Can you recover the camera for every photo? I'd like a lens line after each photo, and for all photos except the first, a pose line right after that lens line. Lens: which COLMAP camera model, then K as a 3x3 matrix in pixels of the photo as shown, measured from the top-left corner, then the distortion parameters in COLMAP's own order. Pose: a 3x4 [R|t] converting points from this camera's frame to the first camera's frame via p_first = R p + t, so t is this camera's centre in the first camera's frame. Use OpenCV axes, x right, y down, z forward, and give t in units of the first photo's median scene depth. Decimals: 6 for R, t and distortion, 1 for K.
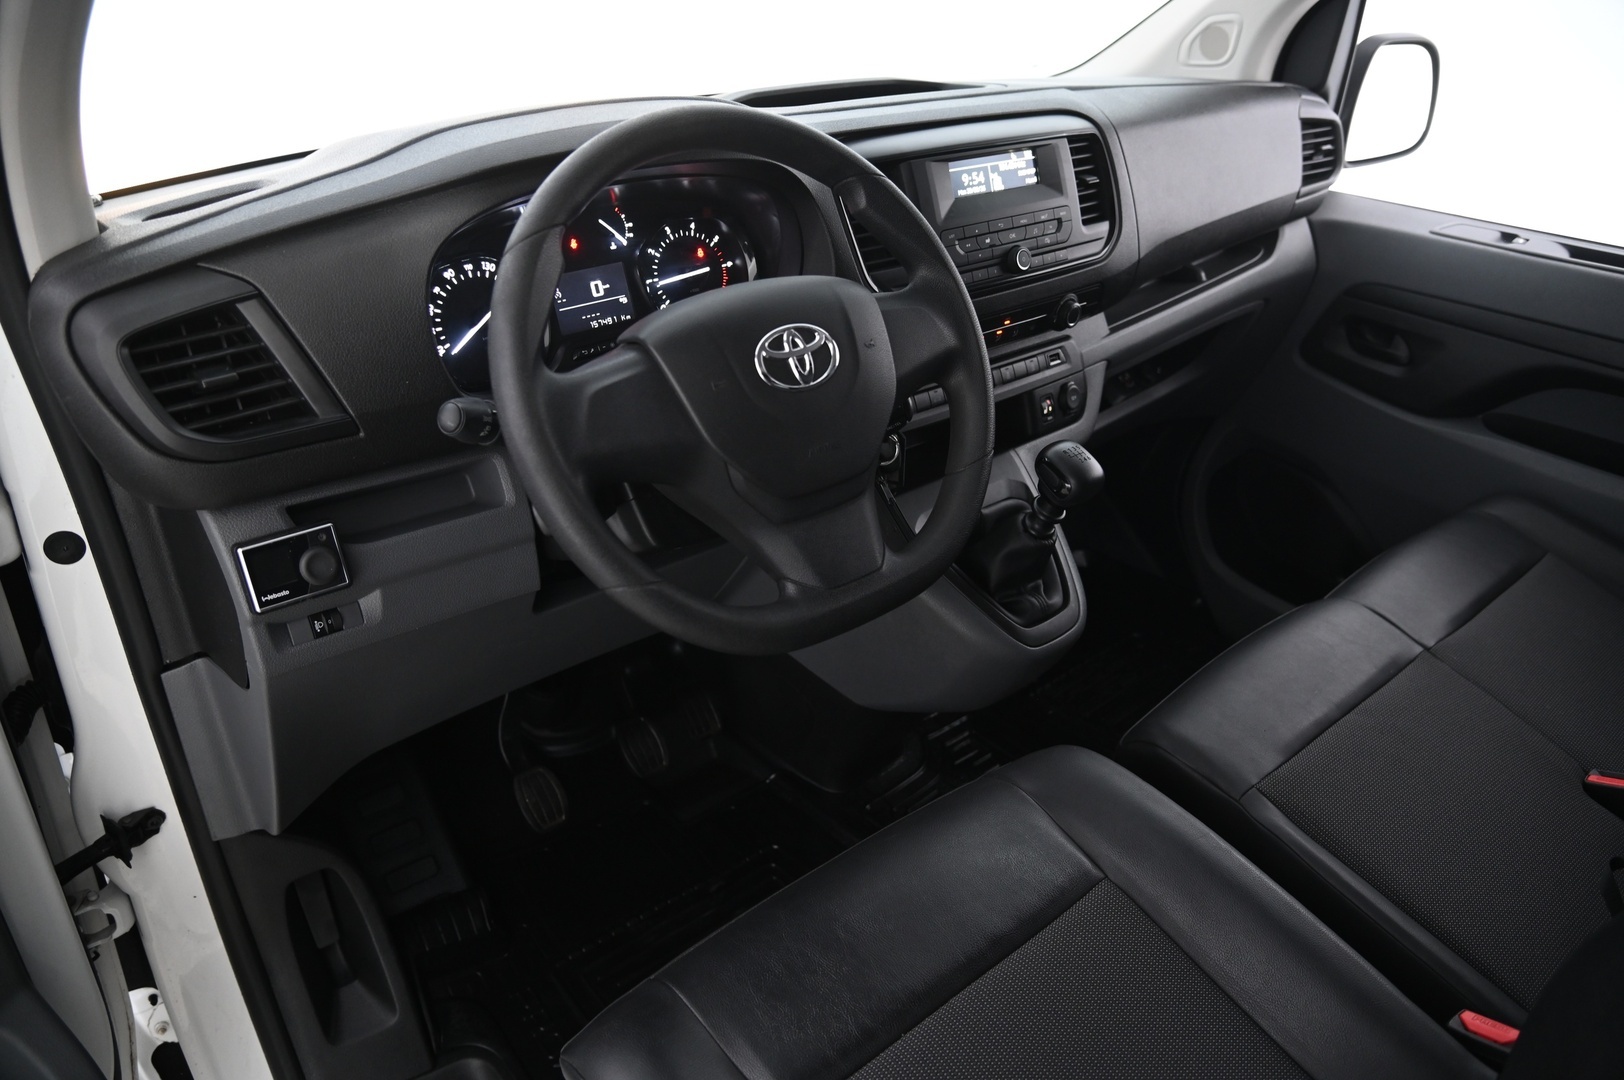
lens RADIAL K [[1080.1, 0, 812.0], [0, 1080.1, 540.0], [0, 0, 1]] dist [-0.098793, 0.031600]
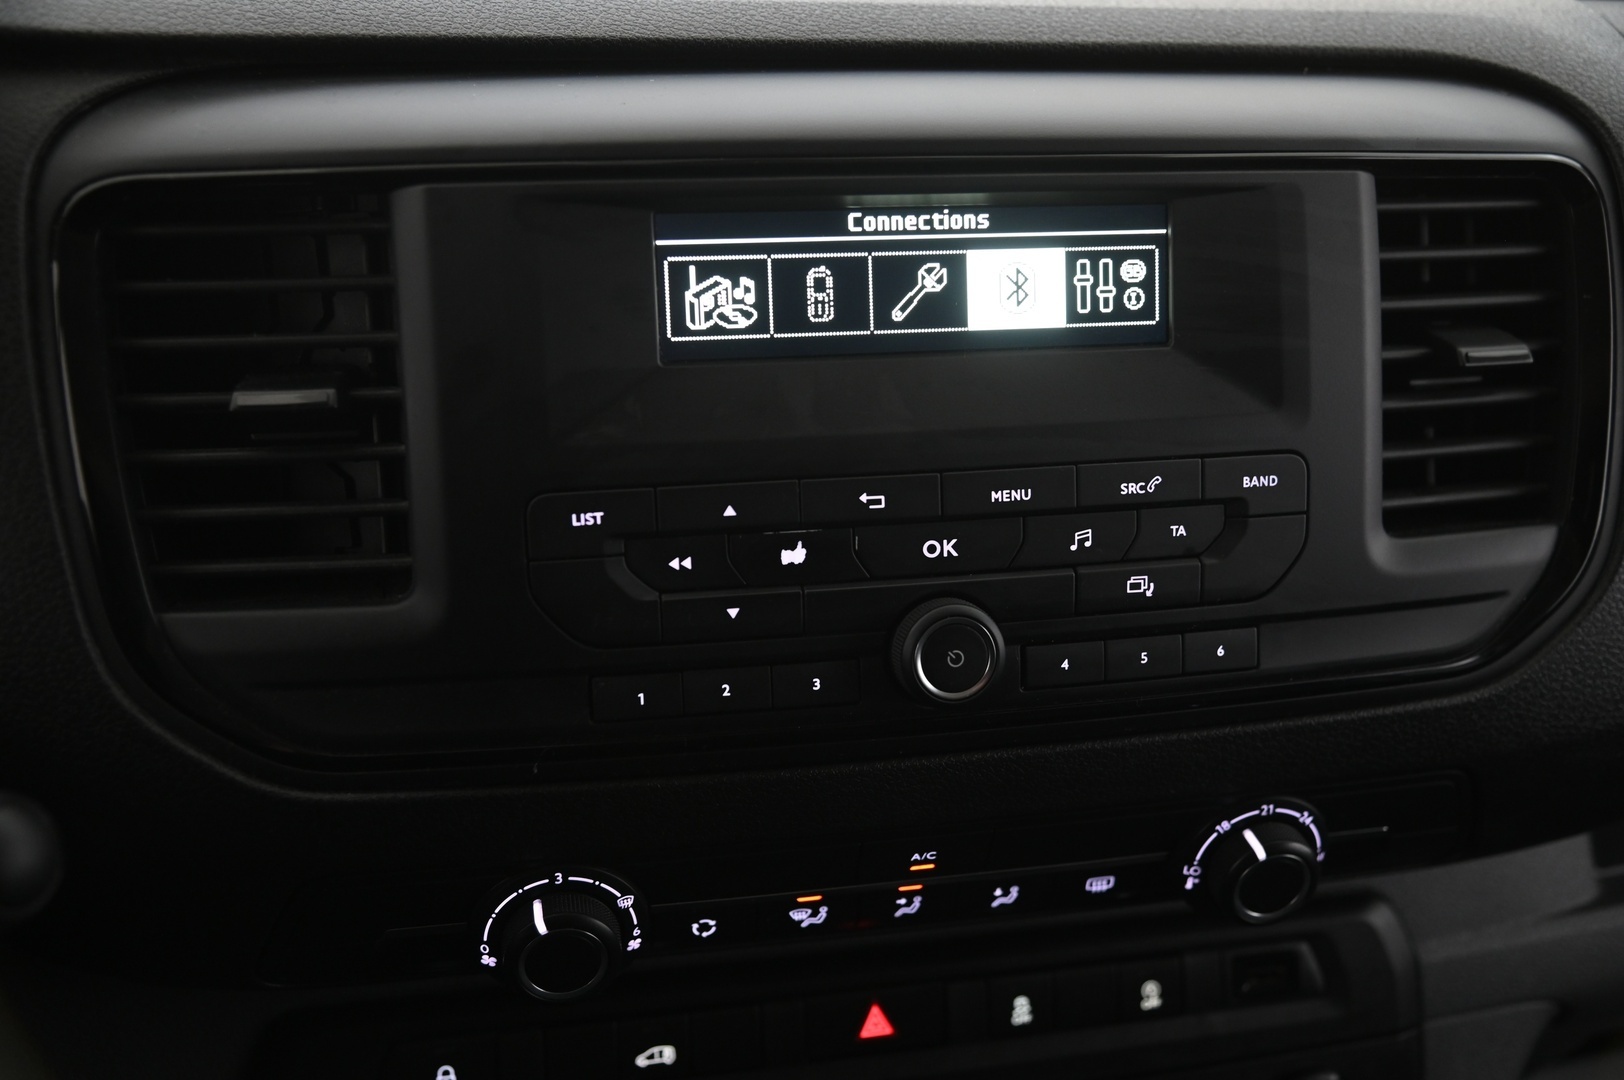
lens RADIAL K [[1603.6, 0, 812.0], [0, 1603.6, 540.0], [0, 0, 1]] dist [-0.020568, 0.121175]
pose [[0.887712, 0.211755, -0.408811, 0.333589], [-0.249223, 0.967621, -0.039969, -0.287939], [0.387111, 0.137366, 0.911743, 0.721196]]
